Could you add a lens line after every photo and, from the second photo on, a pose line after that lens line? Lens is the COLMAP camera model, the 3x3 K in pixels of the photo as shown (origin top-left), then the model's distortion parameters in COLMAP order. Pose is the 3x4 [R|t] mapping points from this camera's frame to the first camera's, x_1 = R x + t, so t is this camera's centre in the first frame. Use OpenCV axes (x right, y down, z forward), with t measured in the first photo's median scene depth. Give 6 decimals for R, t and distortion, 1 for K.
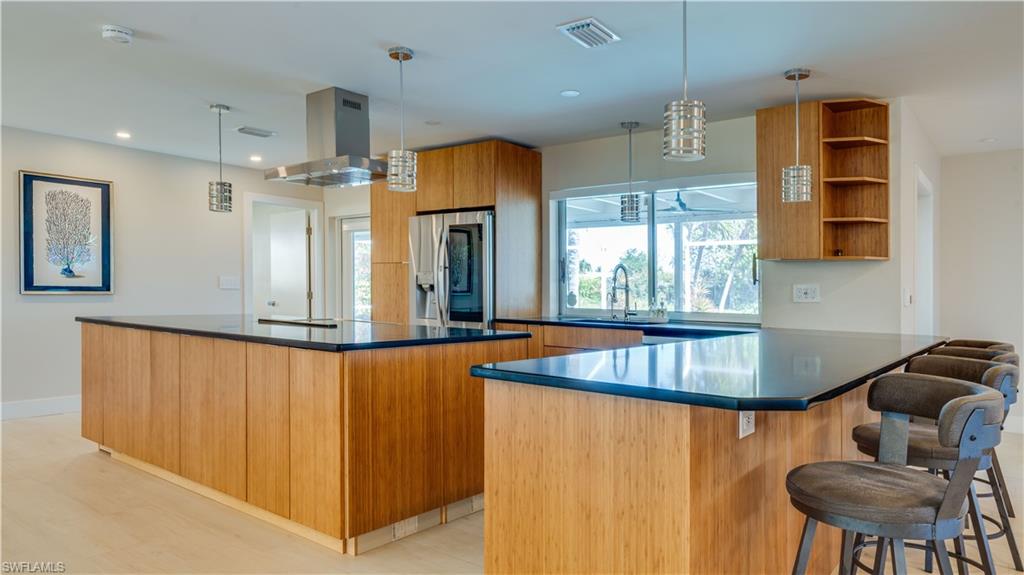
lens RADIAL K [[676.5, 0, 511.9], [0, 676.5, 287.0], [0, 0, 1]] dist [-0.003859, -0.000418]
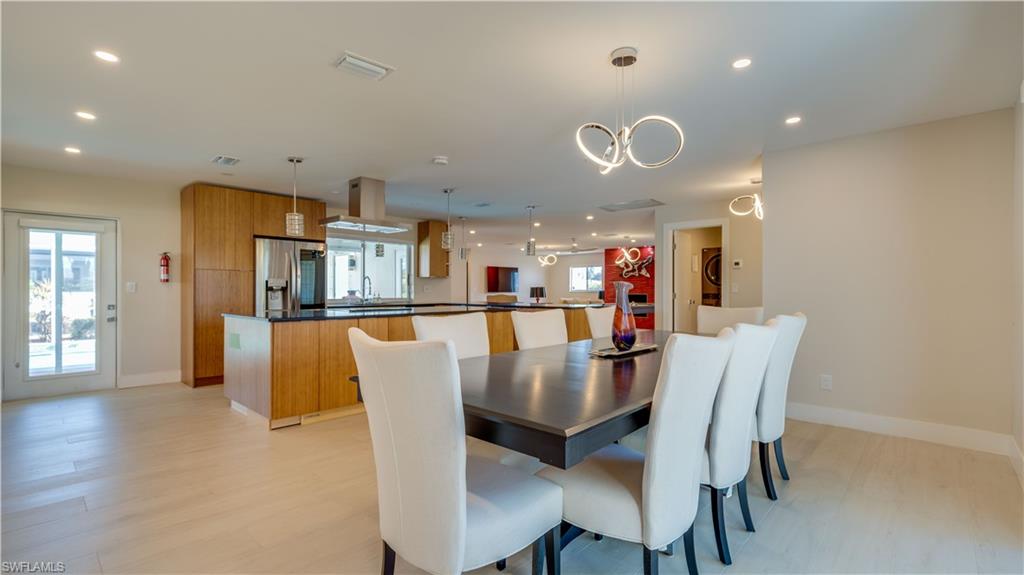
lens RADIAL K [[451.4, 0, 511.9], [0, 451.4, 285.2], [0, 0, 1]] dist [0.000007, 0.000016]
pose [[0.071995, -0.006724, 0.997382, -1.137022], [0.001321, 0.999977, 0.006646, -0.013635], [-0.997404, 0.000839, 0.072002, 0.444086]]
